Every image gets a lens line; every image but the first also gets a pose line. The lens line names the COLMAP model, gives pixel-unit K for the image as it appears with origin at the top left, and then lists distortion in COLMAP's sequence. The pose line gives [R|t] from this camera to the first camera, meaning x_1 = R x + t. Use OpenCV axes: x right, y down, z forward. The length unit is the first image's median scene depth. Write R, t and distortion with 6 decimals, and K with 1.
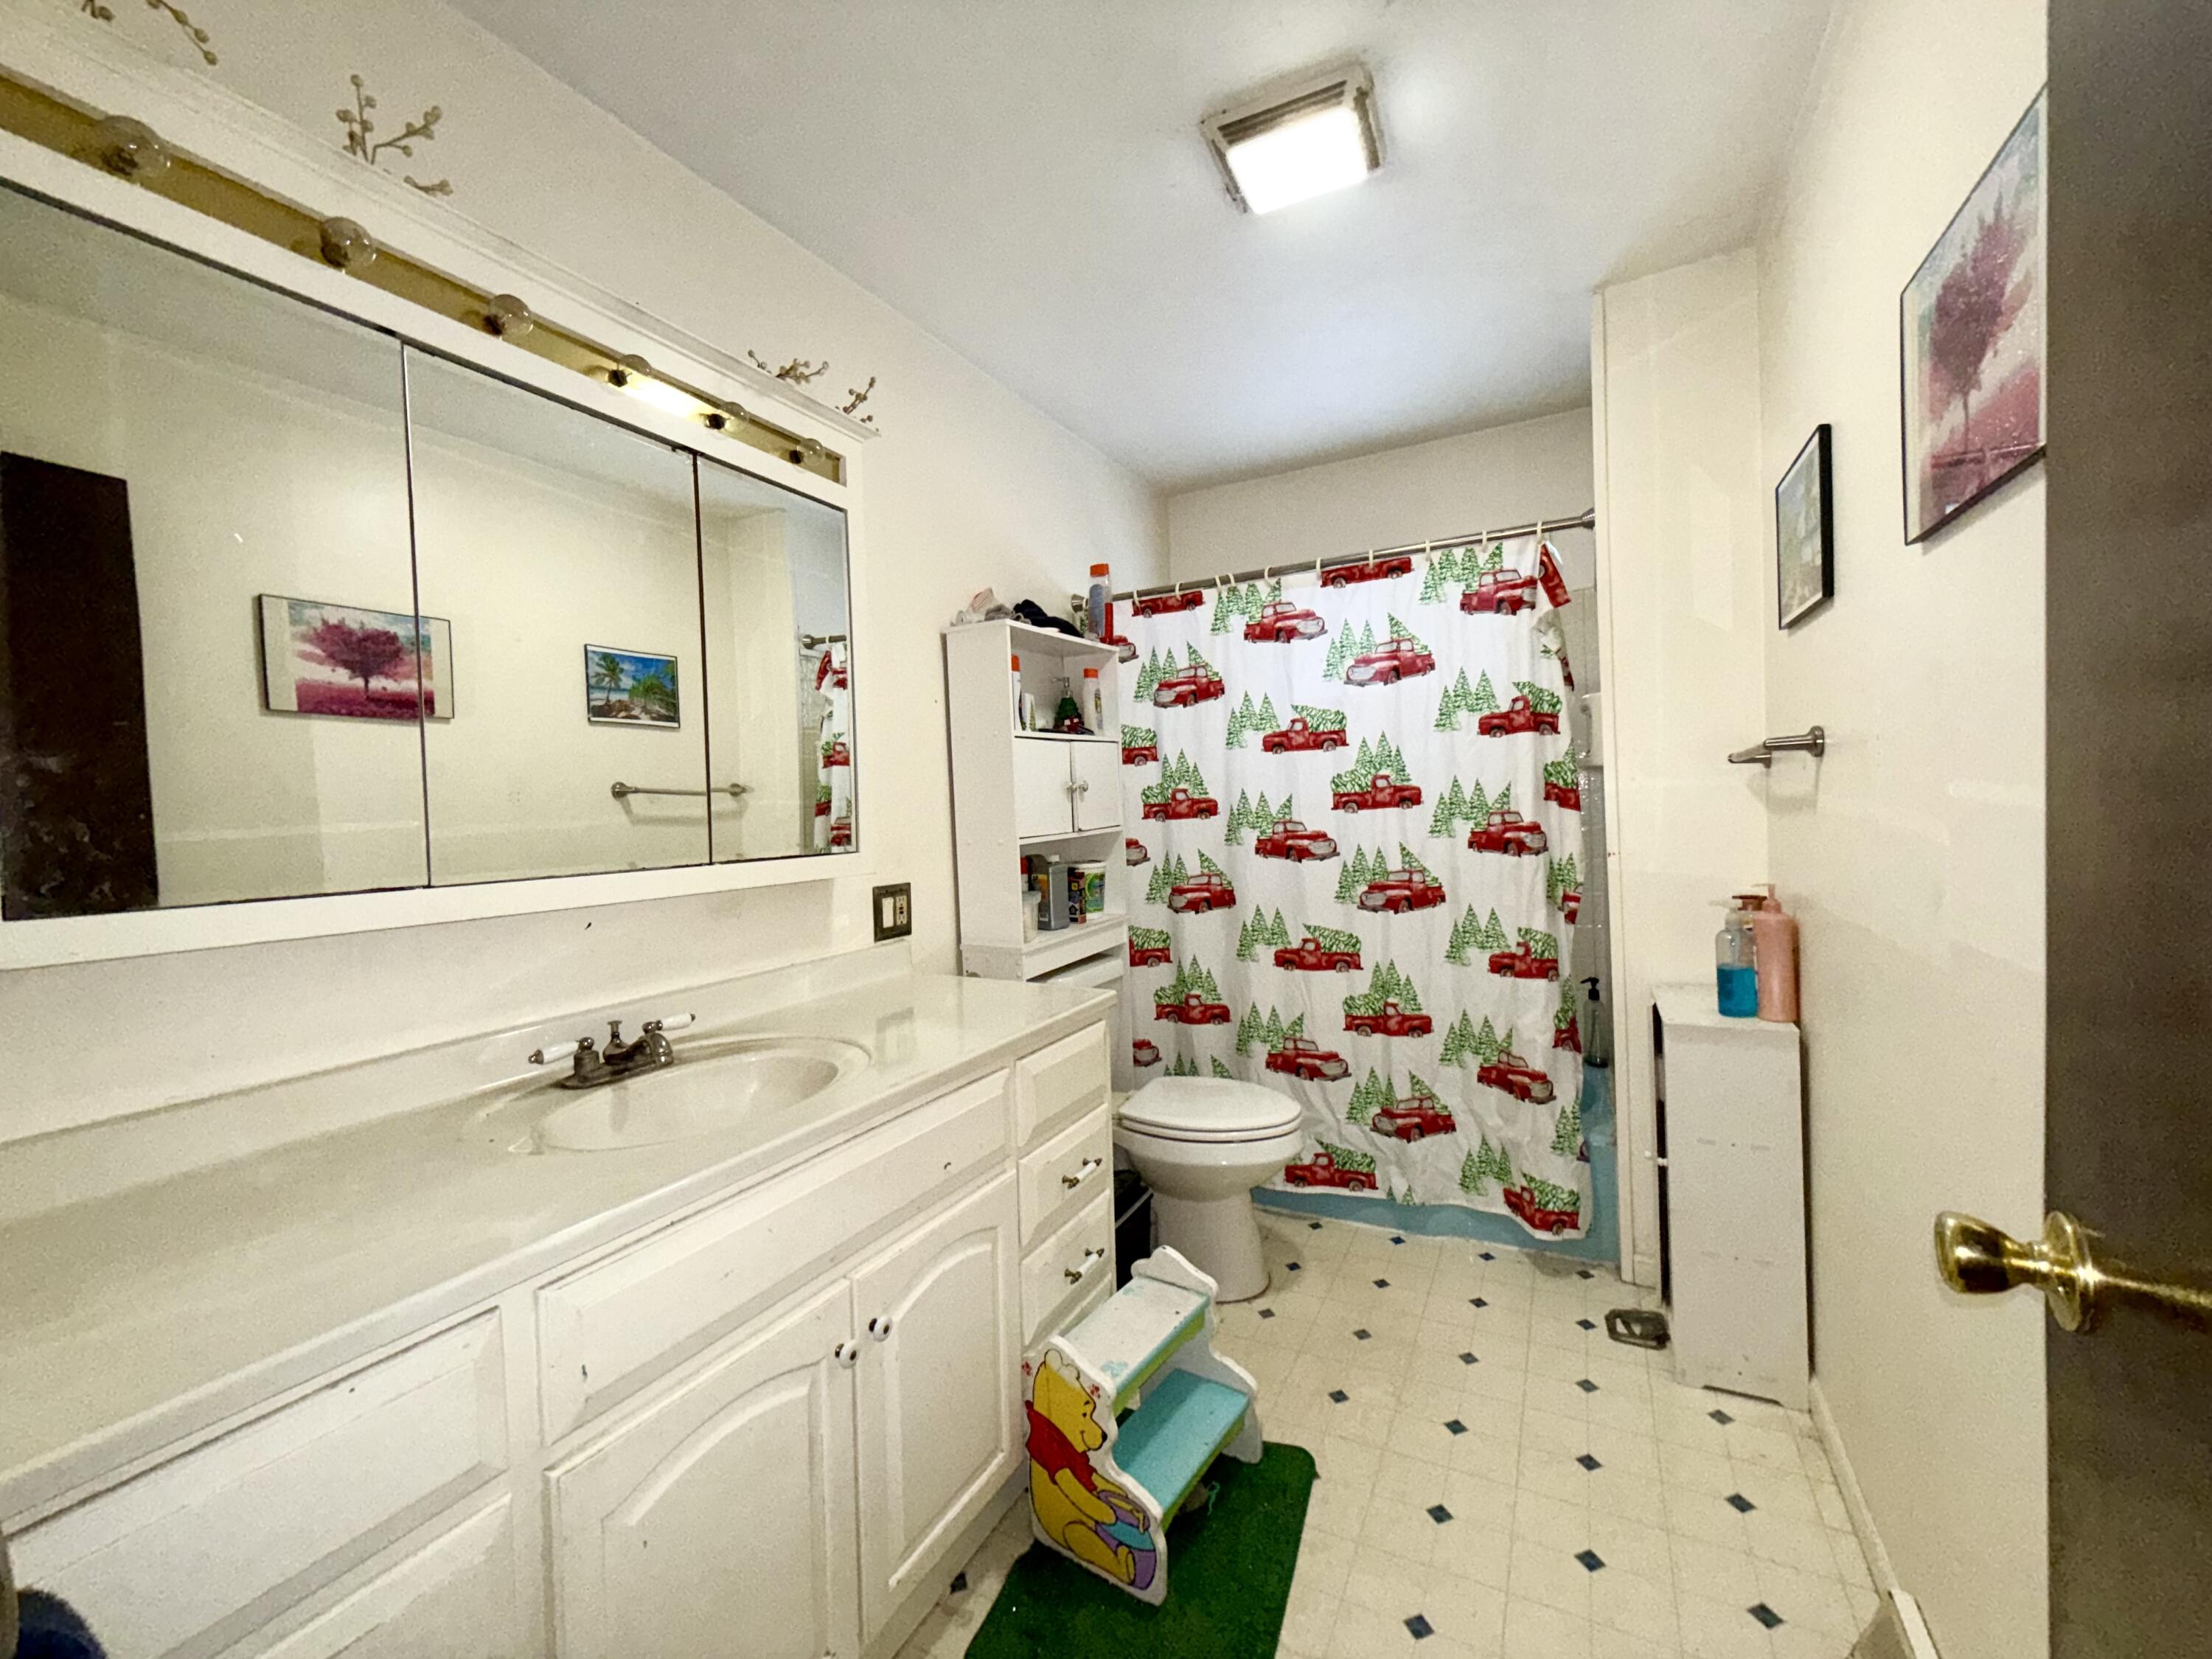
lens RADIAL K [[880.8, 0, 1116.3], [0, 880.8, 824.5], [0, 0, 1]] dist [0.003457, -0.000582]
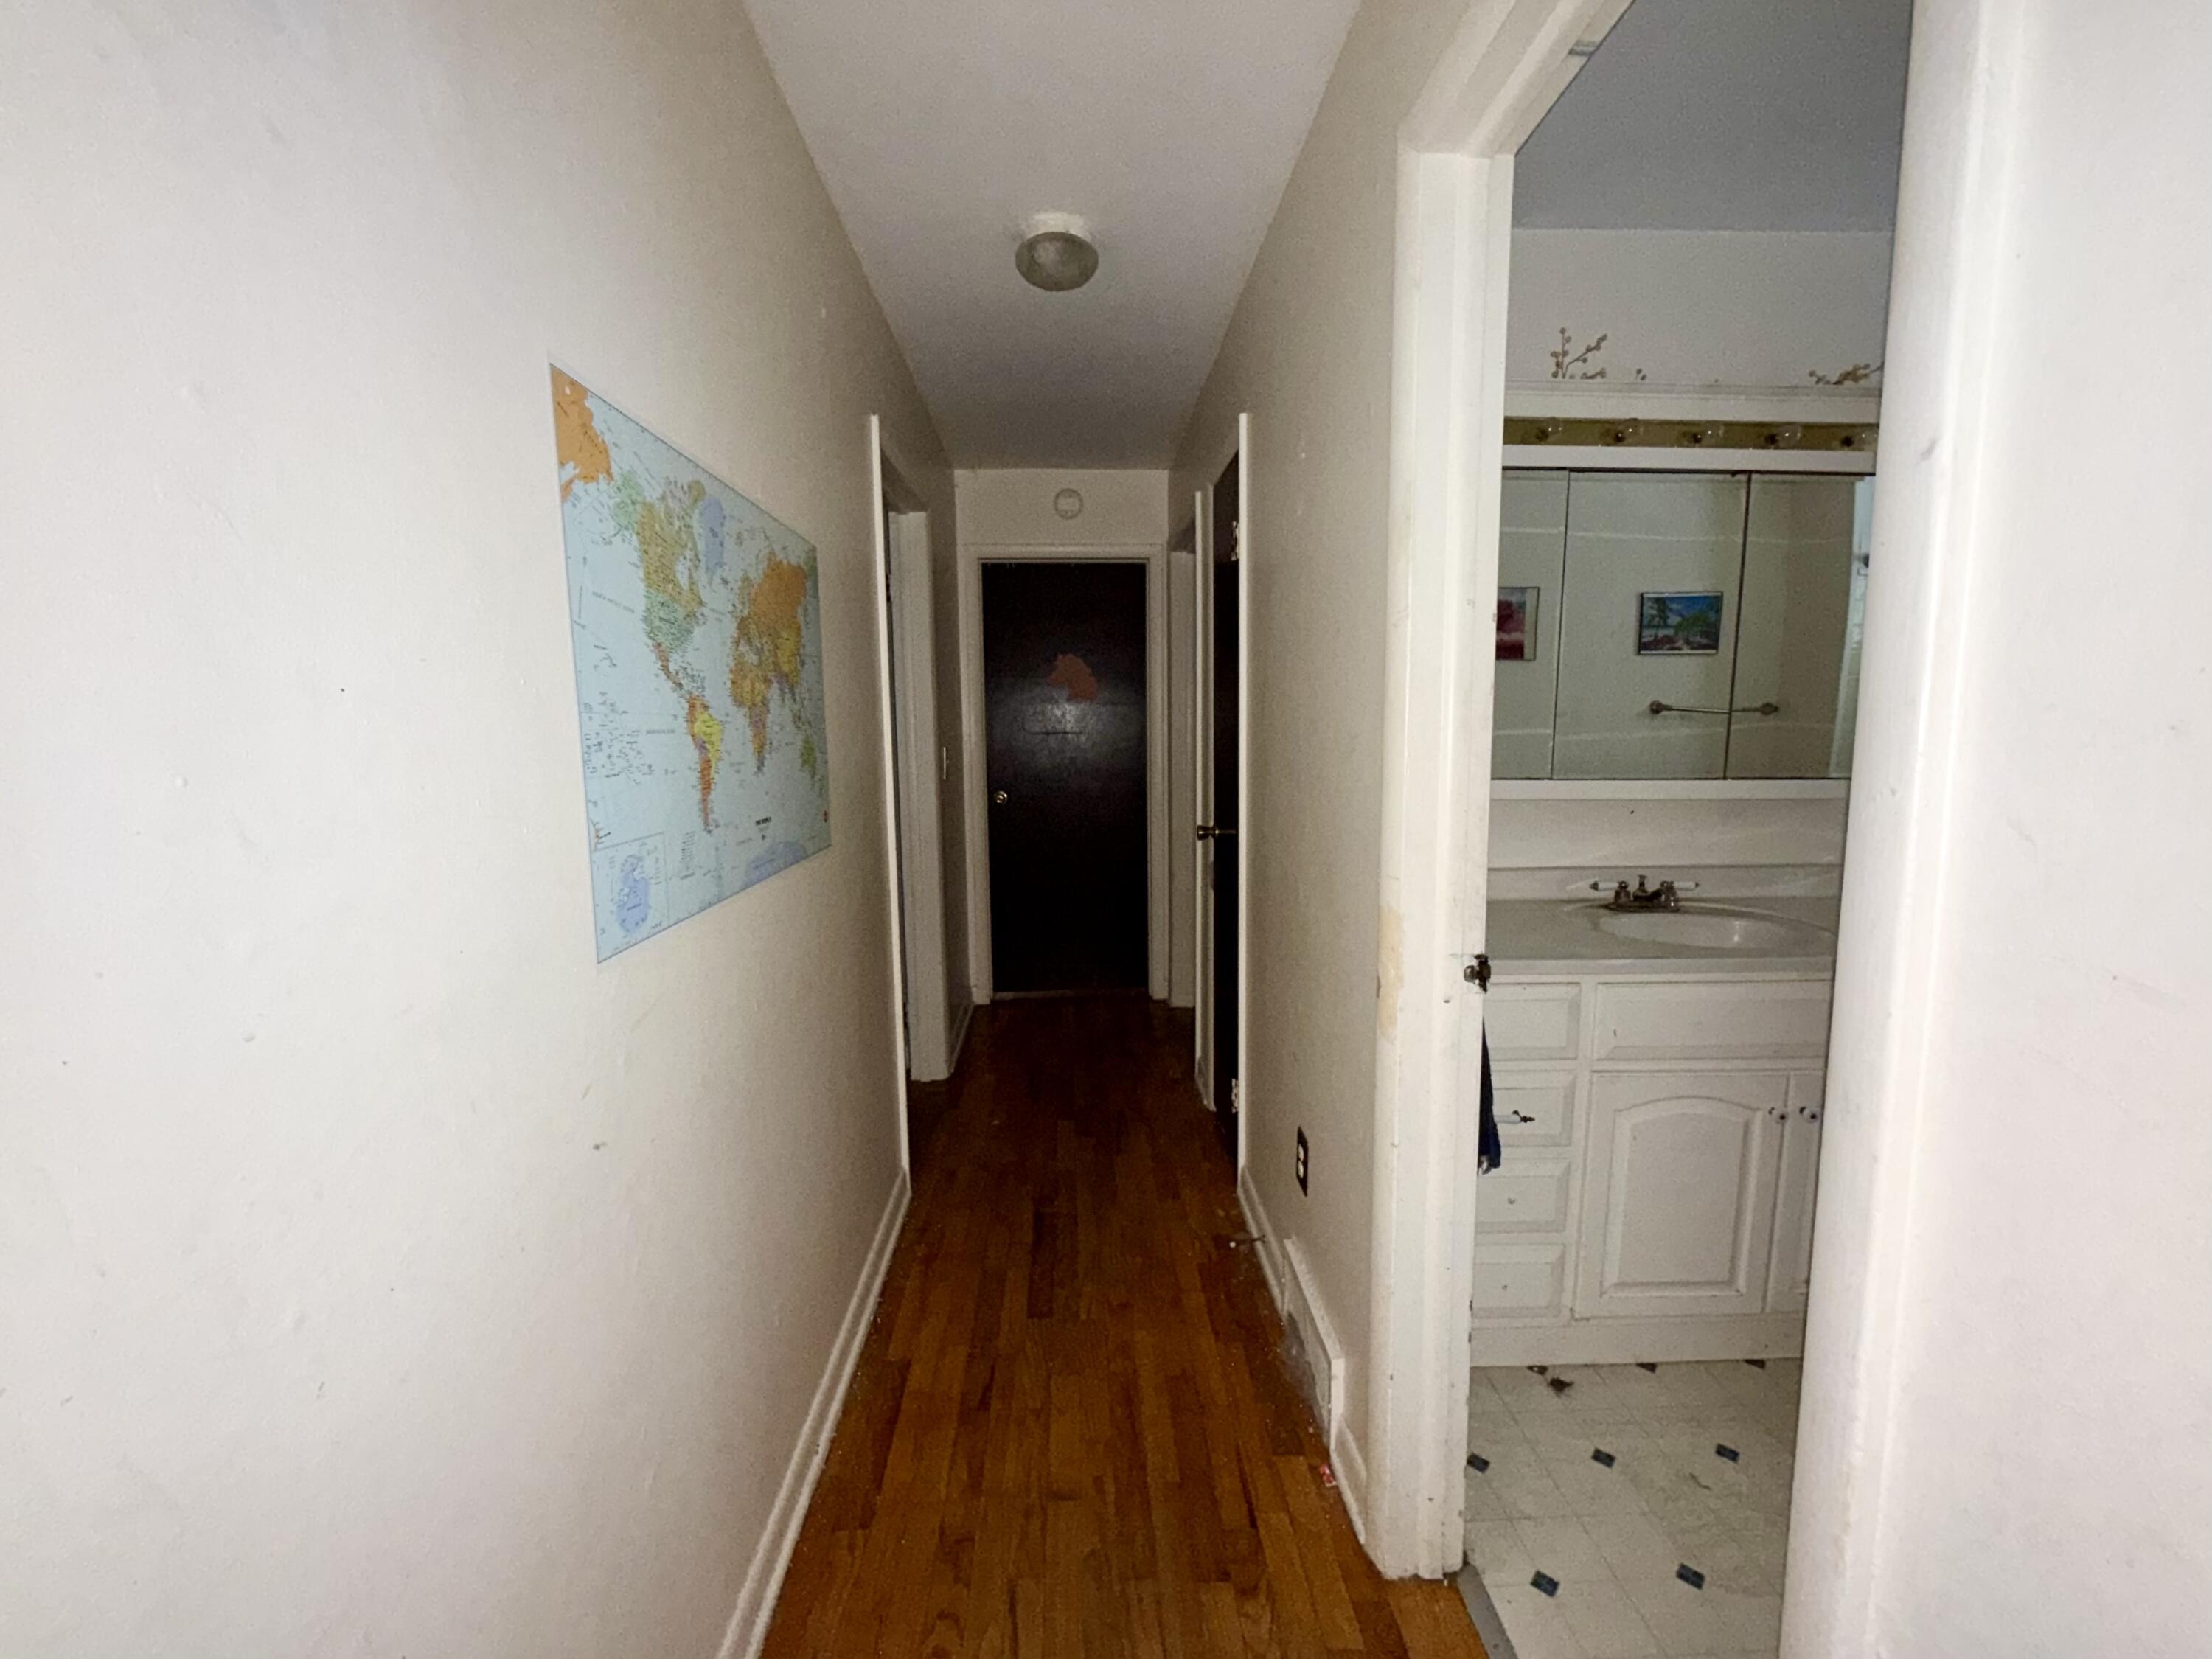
lens RADIAL K [[880.8, 0, 1116.2], [0, 880.8, 839.1], [0, 0, 1]] dist [0.003457, -0.000582]
pose [[0.496649, 0.135880, -0.857249, 0.290028], [-0.031869, 0.989858, 0.138436, -0.025691], [0.867366, -0.041435, 0.495943, -0.565611]]
